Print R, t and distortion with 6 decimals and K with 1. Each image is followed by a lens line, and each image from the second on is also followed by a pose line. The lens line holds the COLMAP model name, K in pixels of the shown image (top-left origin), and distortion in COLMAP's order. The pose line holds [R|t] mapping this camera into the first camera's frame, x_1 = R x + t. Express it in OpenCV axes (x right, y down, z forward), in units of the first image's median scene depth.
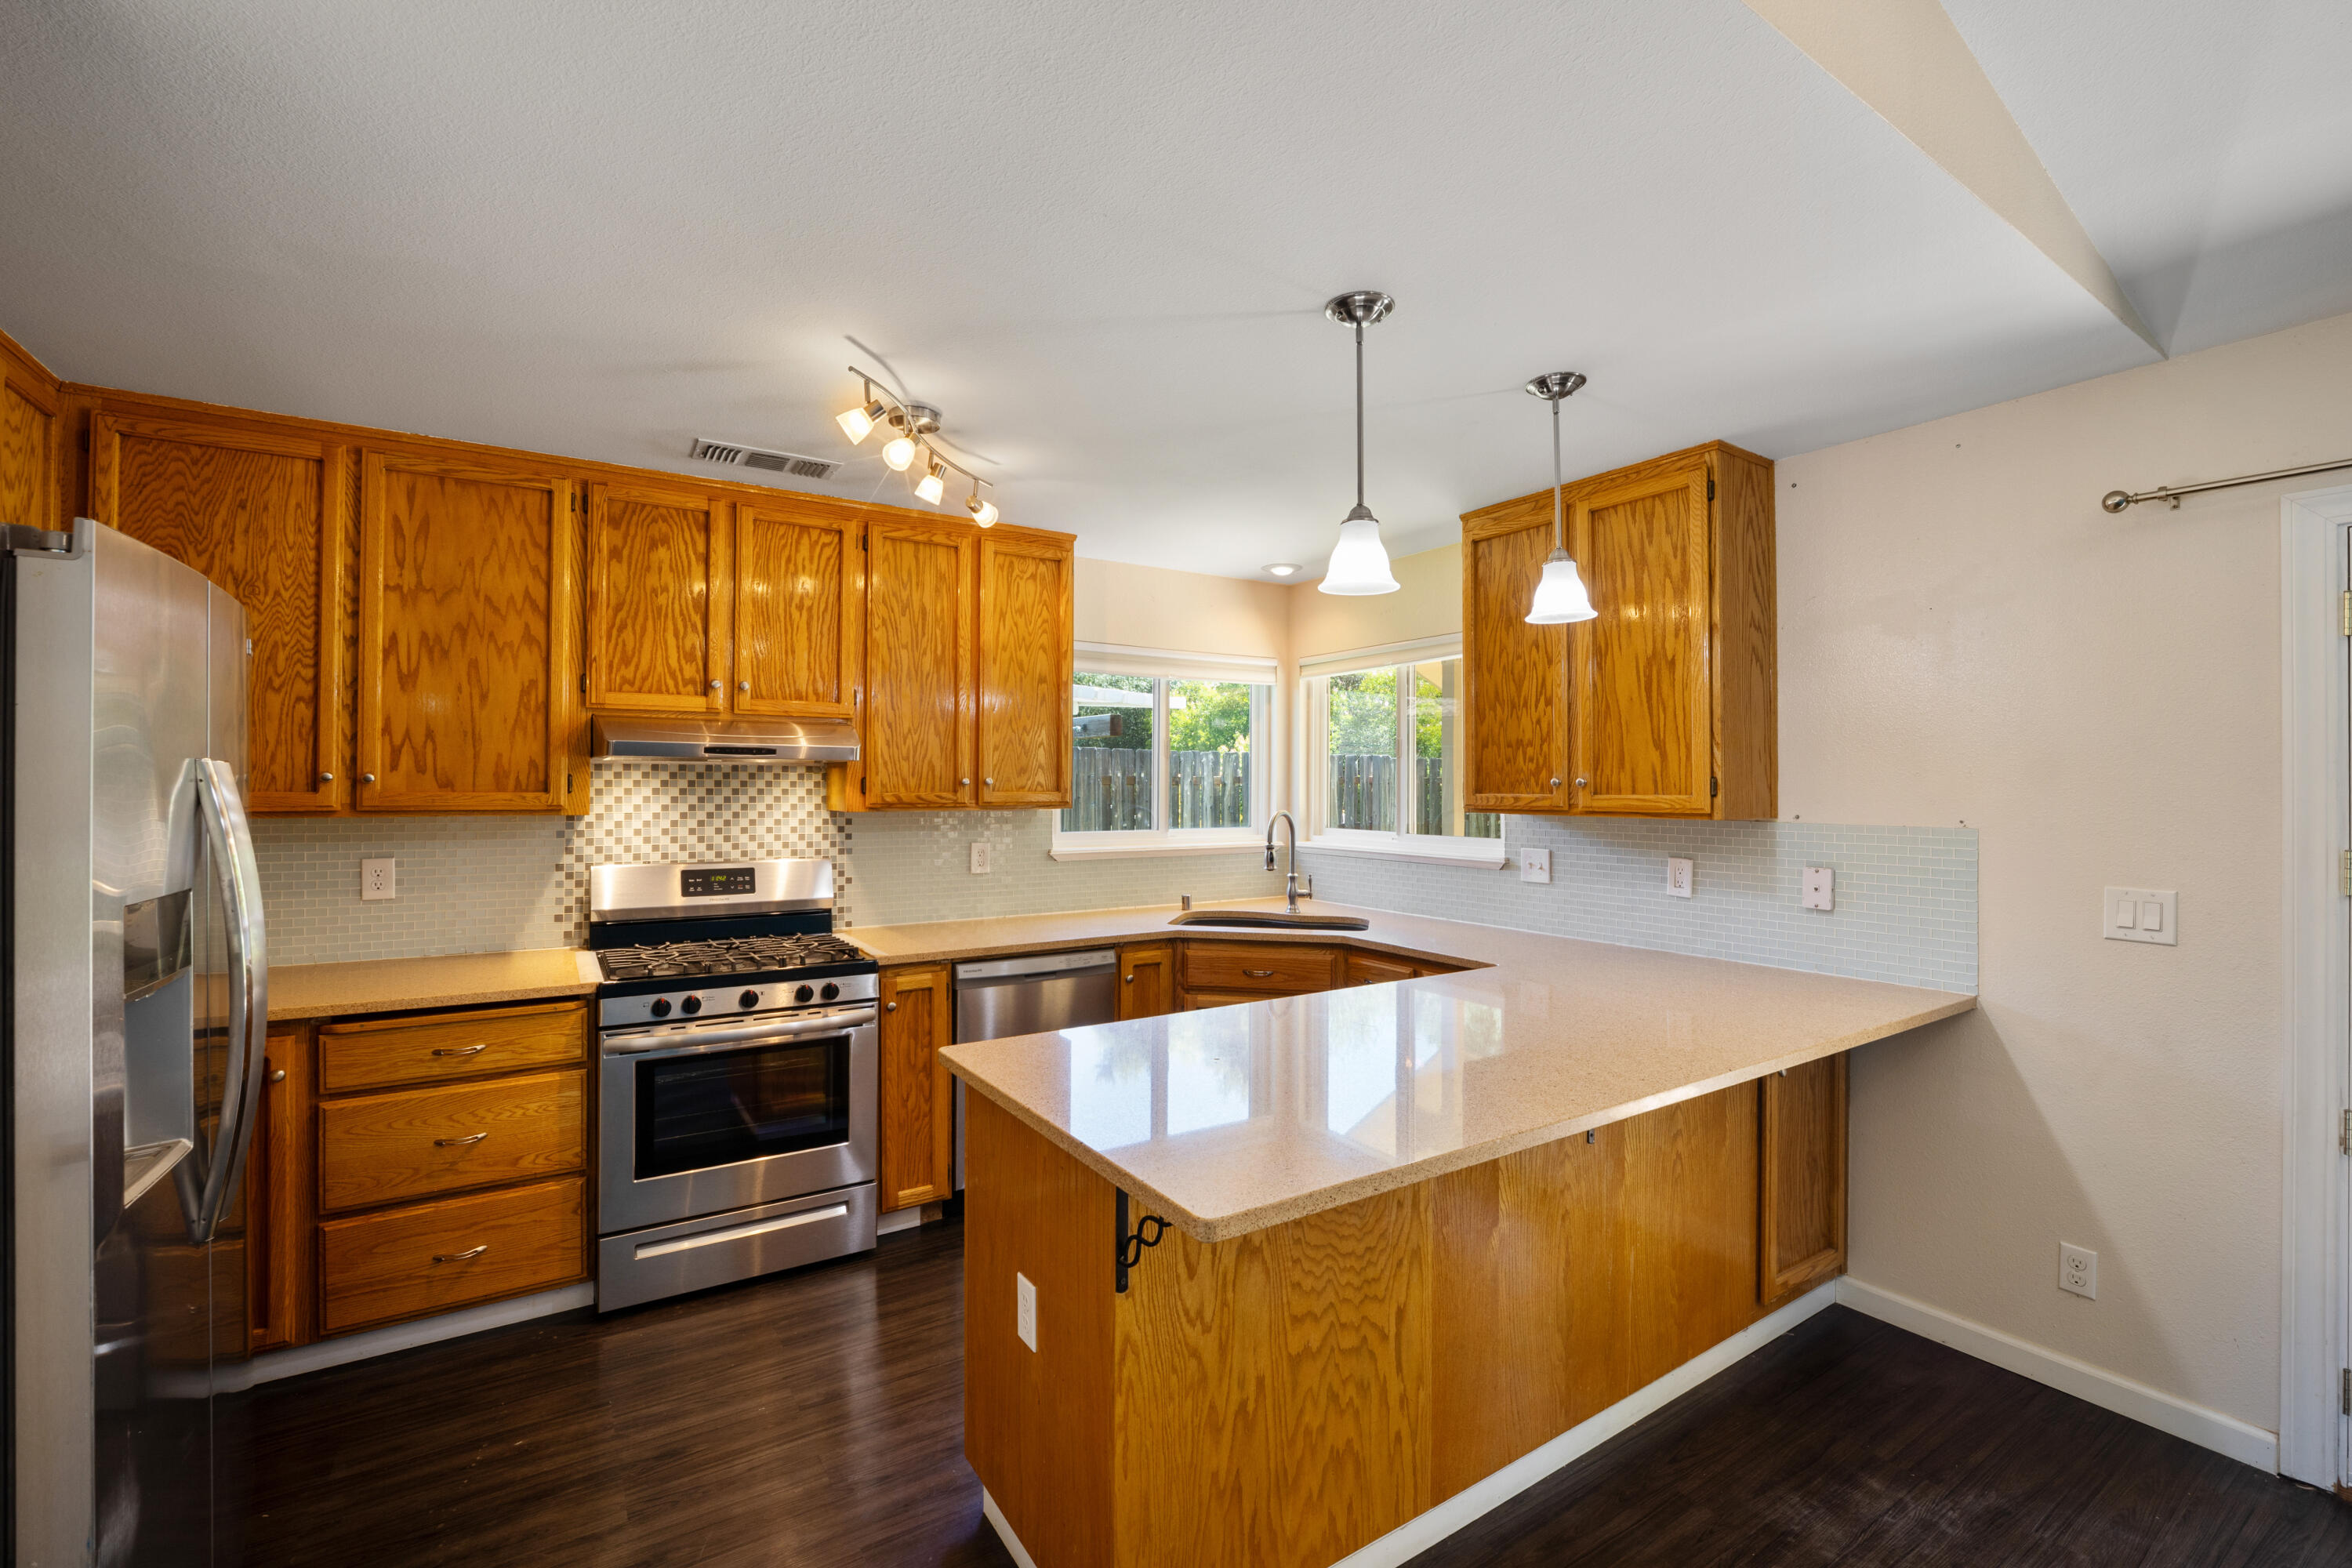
lens RADIAL K [[991.0, 0, 1178.8], [0, 991.0, 768.5], [0, 0, 1]] dist [-0.016489, -0.000420]
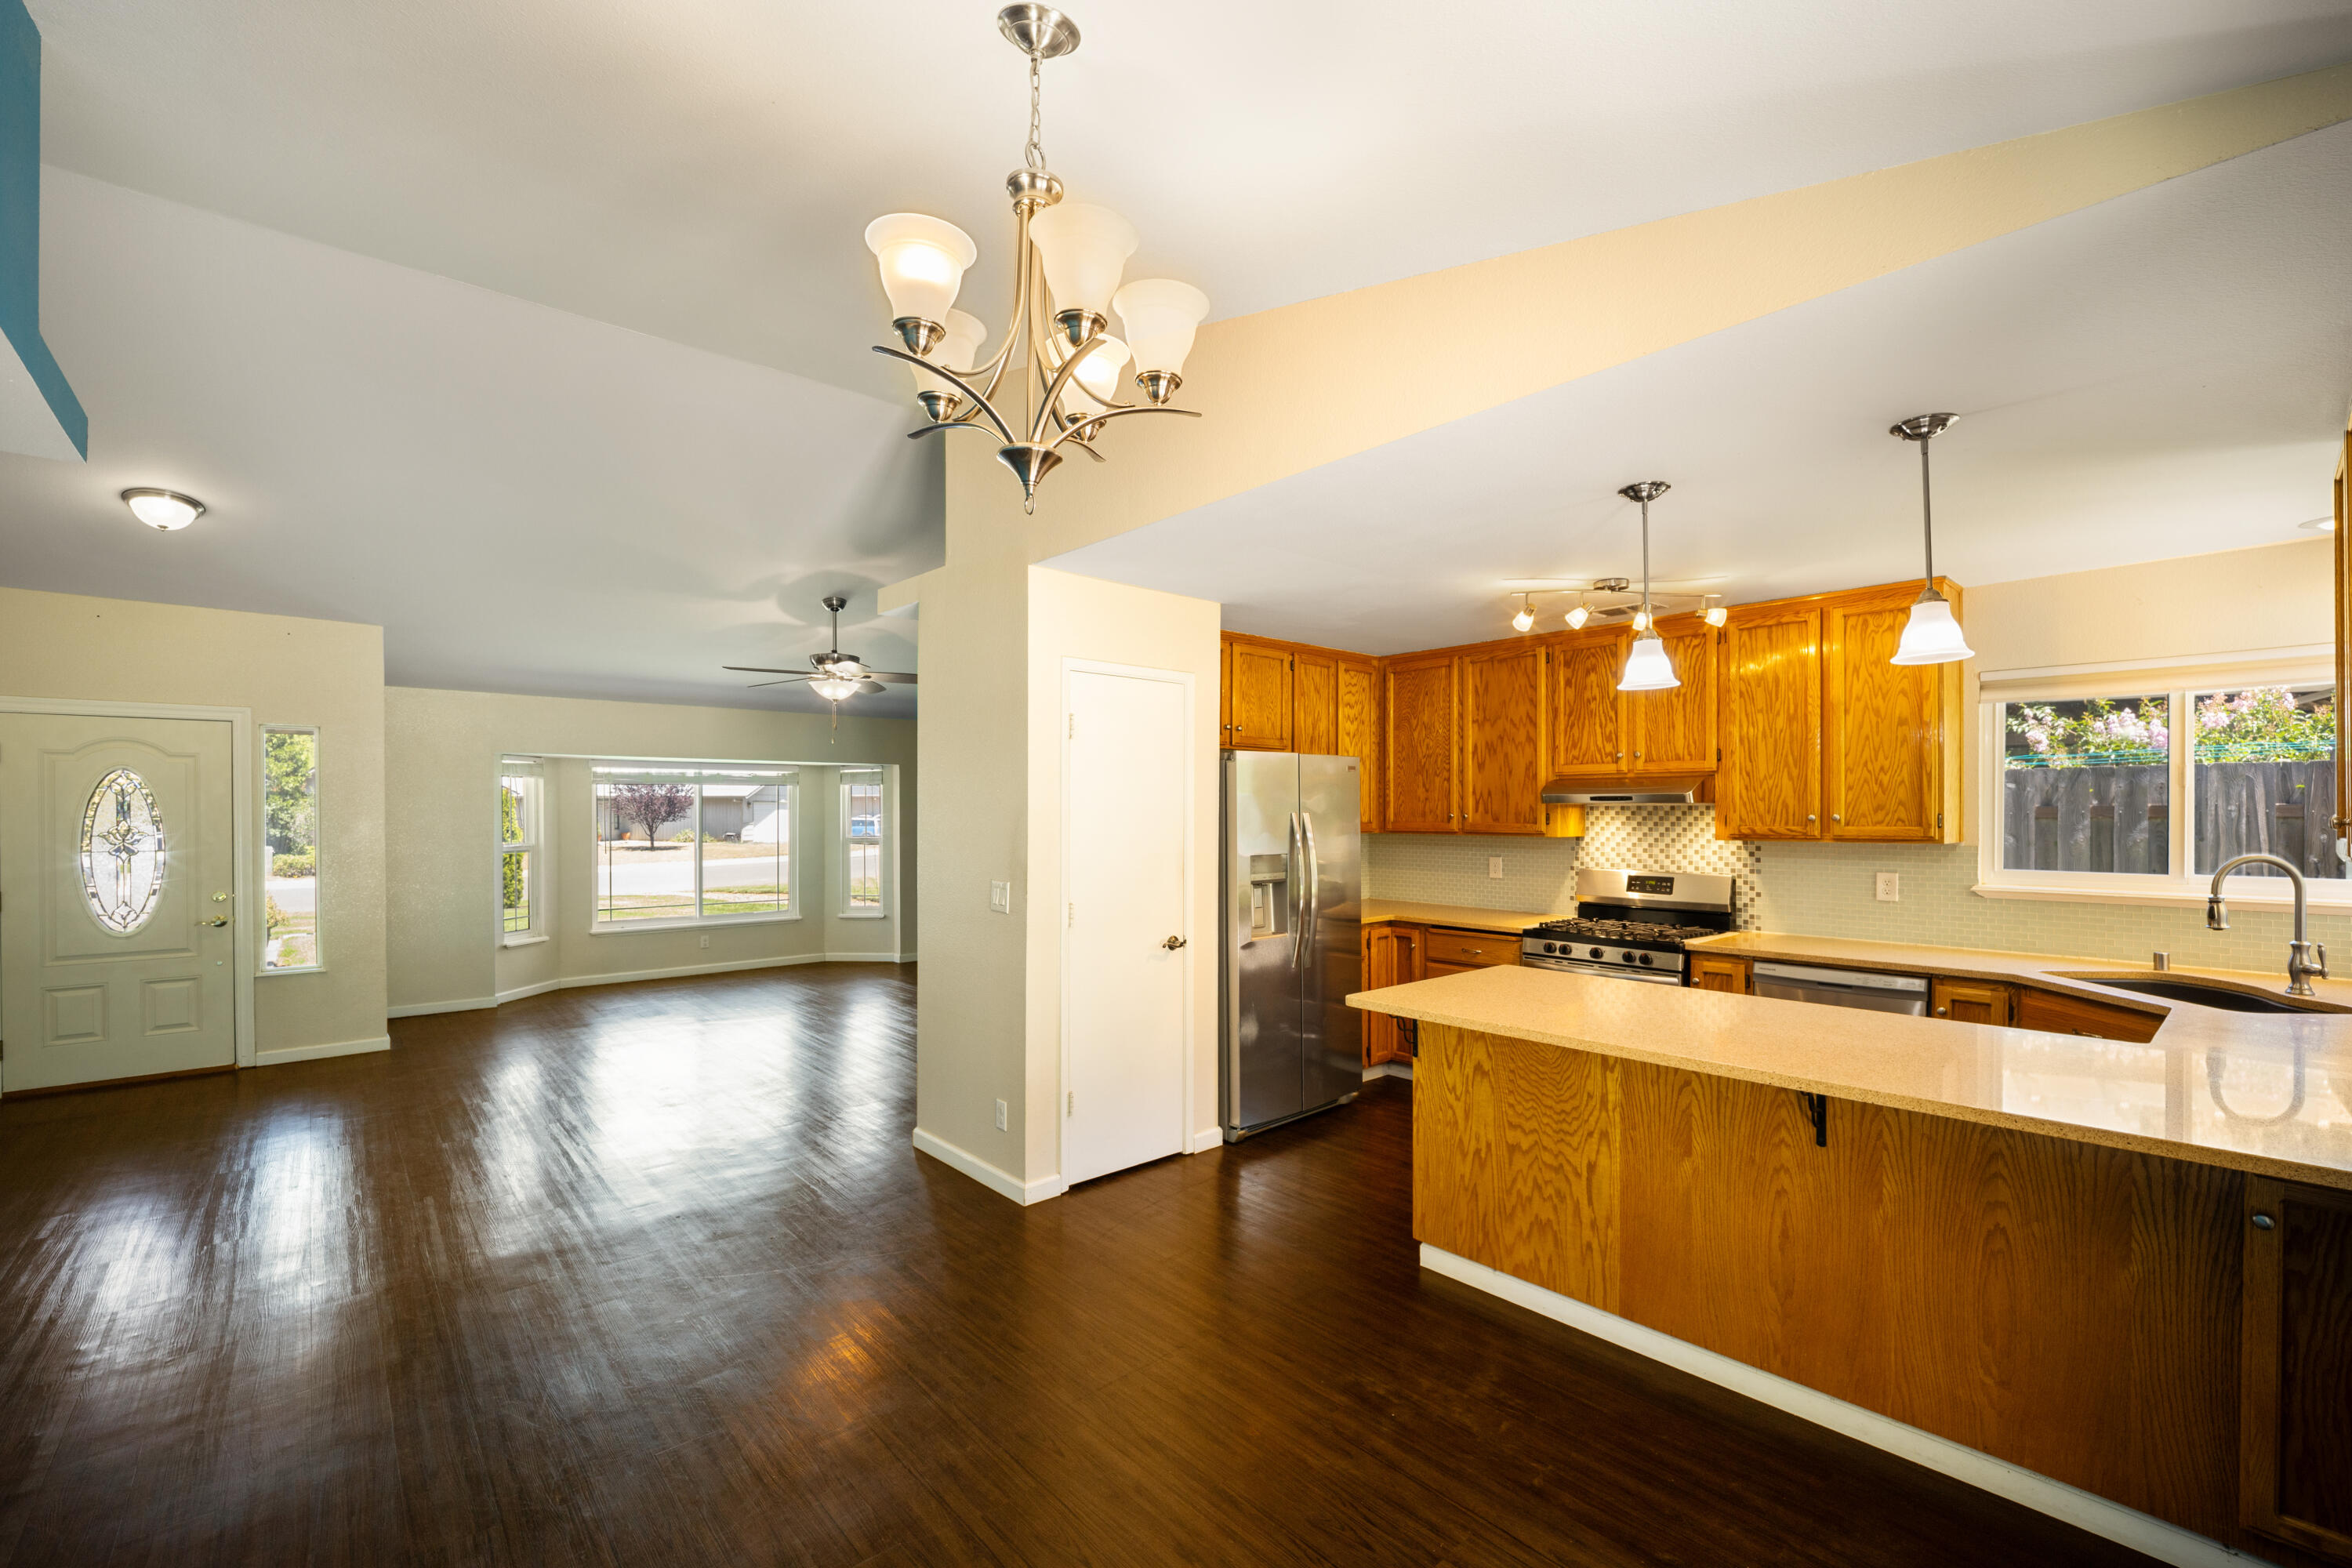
lens RADIAL K [[1006.4, 0, 1164.8], [0, 1006.4, 780.9], [0, 0, 1]] dist [-0.015769, -0.000132]
pose [[0.133638, -0.032505, -0.990497, 1.007812], [0.017958, 0.999377, -0.030374, -0.009654], [0.990867, -0.013729, 0.134139, 0.079245]]
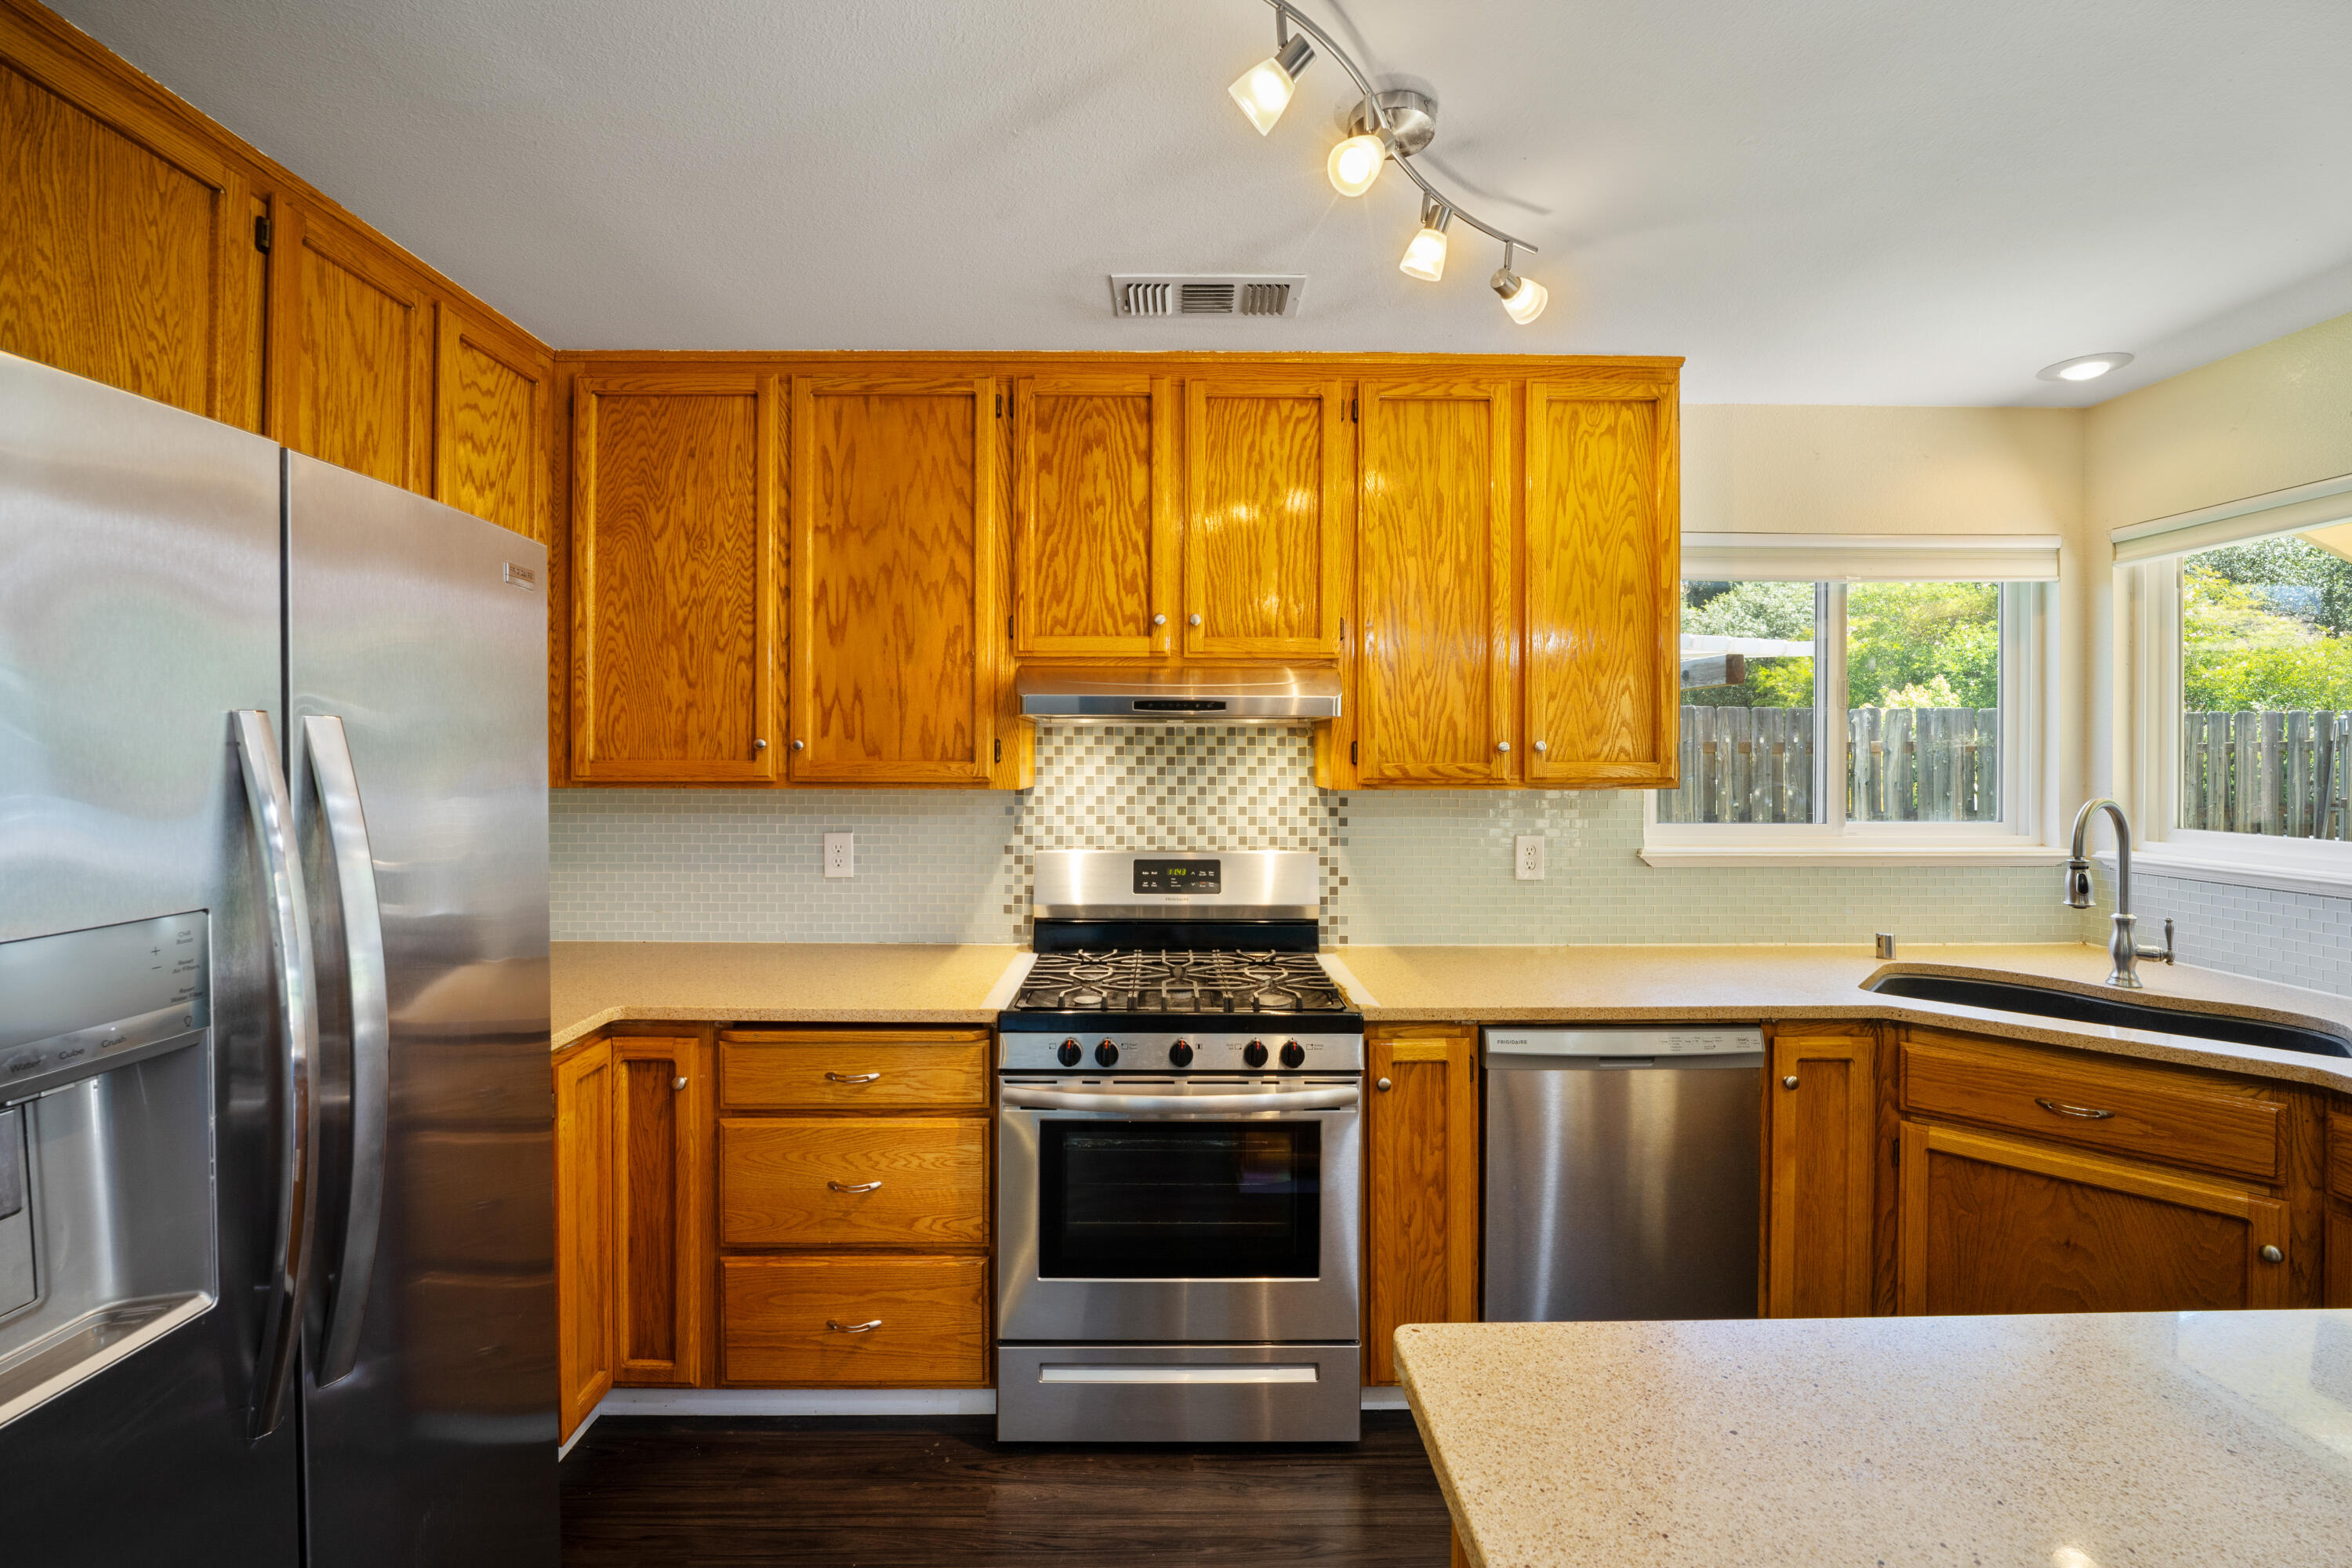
lens RADIAL K [[973.5, 0, 1172.3], [0, 973.5, 756.1], [0, 0, 1]] dist [-0.014469, -0.000326]
pose [[0.843652, 0.000225, -0.536890, -0.059676], [0.009774, 0.999828, 0.015778, 0.008002], [0.536801, -0.018559, 0.843505, 0.375634]]
